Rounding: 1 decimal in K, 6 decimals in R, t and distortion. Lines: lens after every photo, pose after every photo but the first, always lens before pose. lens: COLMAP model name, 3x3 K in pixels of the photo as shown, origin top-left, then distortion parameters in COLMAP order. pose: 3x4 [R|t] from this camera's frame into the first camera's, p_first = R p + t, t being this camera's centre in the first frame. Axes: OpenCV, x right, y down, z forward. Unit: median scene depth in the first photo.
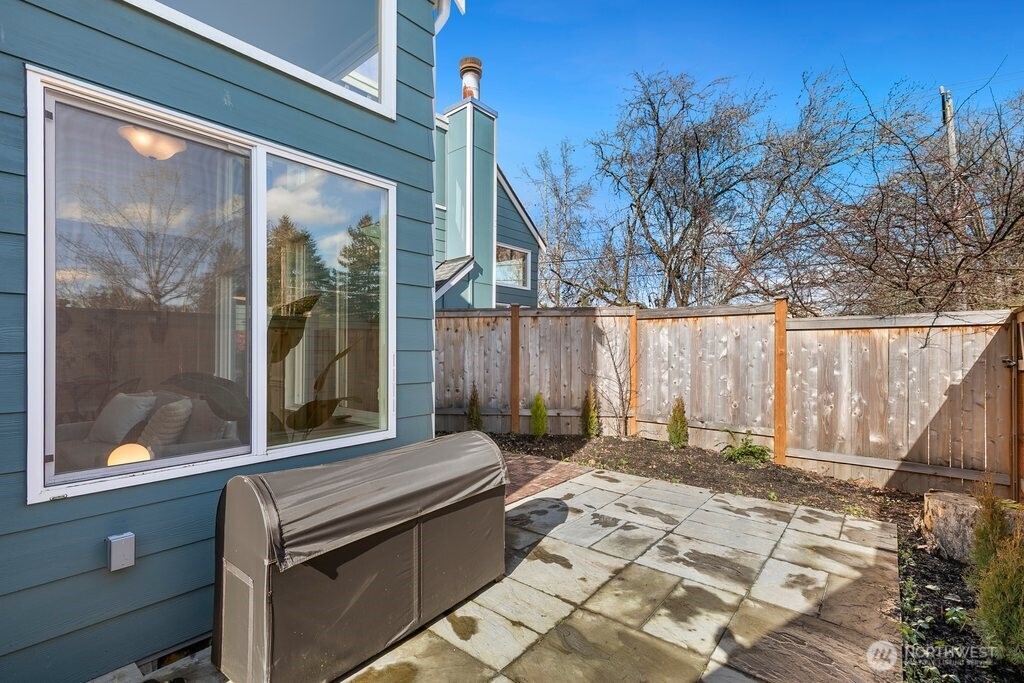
lens RADIAL K [[464.8, 0, 512.0], [0, 464.8, 341.5], [0, 0, 1]] dist [0.008438, 0.000008]
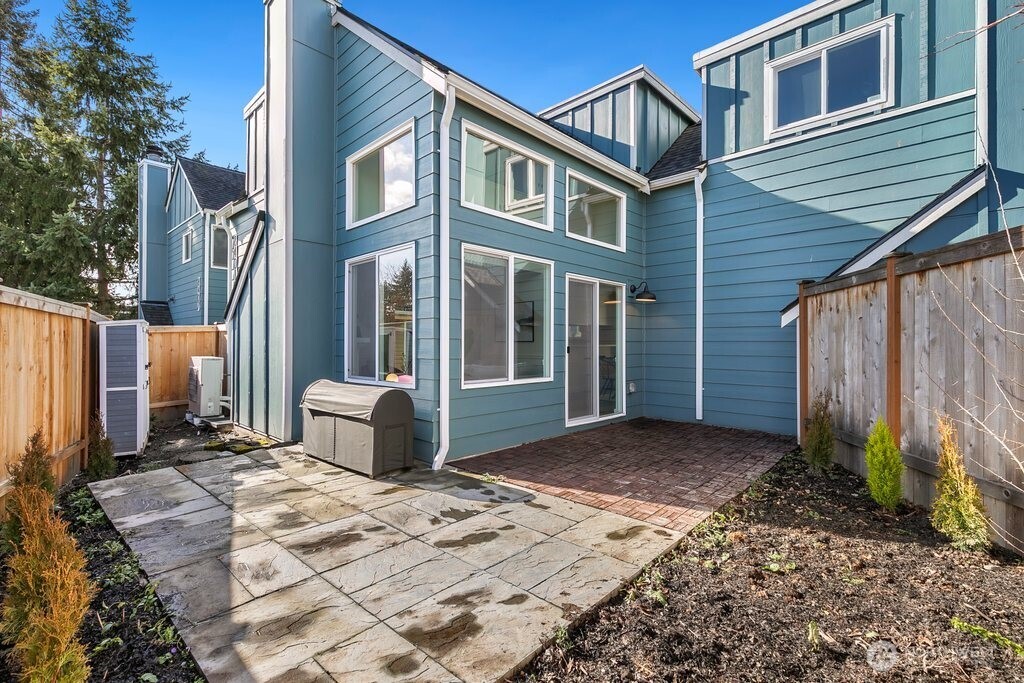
lens RADIAL K [[464.8, 0, 512.0], [0, 464.8, 341.5], [0, 0, 1]] dist [0.008438, 0.000008]
pose [[-0.061711, -0.005481, -0.998079, 1.058213], [0.012160, 0.999907, -0.006243, 0.034858], [0.998020, -0.012522, -0.061639, 1.079768]]
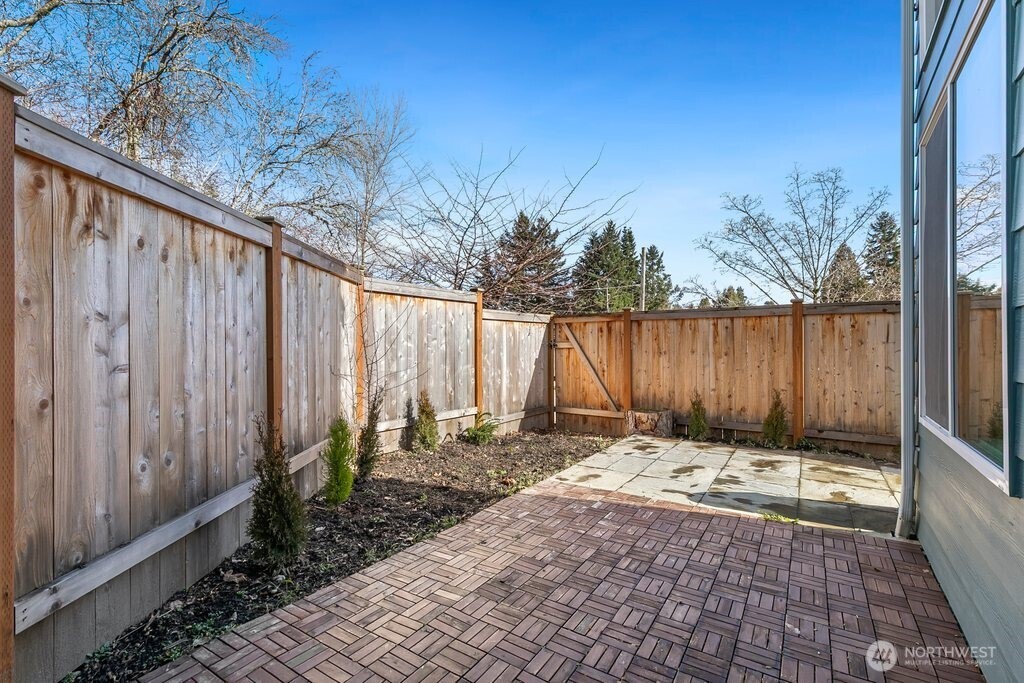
lens RADIAL K [[464.8, 0, 512.0], [0, 464.8, 341.5], [0, 0, 1]] dist [0.008438, 0.000008]
pose [[-0.108406, 0.003589, 0.994100, -0.804621], [-0.016671, 0.999846, -0.005427, 0.053166], [-0.993967, -0.017161, -0.108330, 1.519264]]
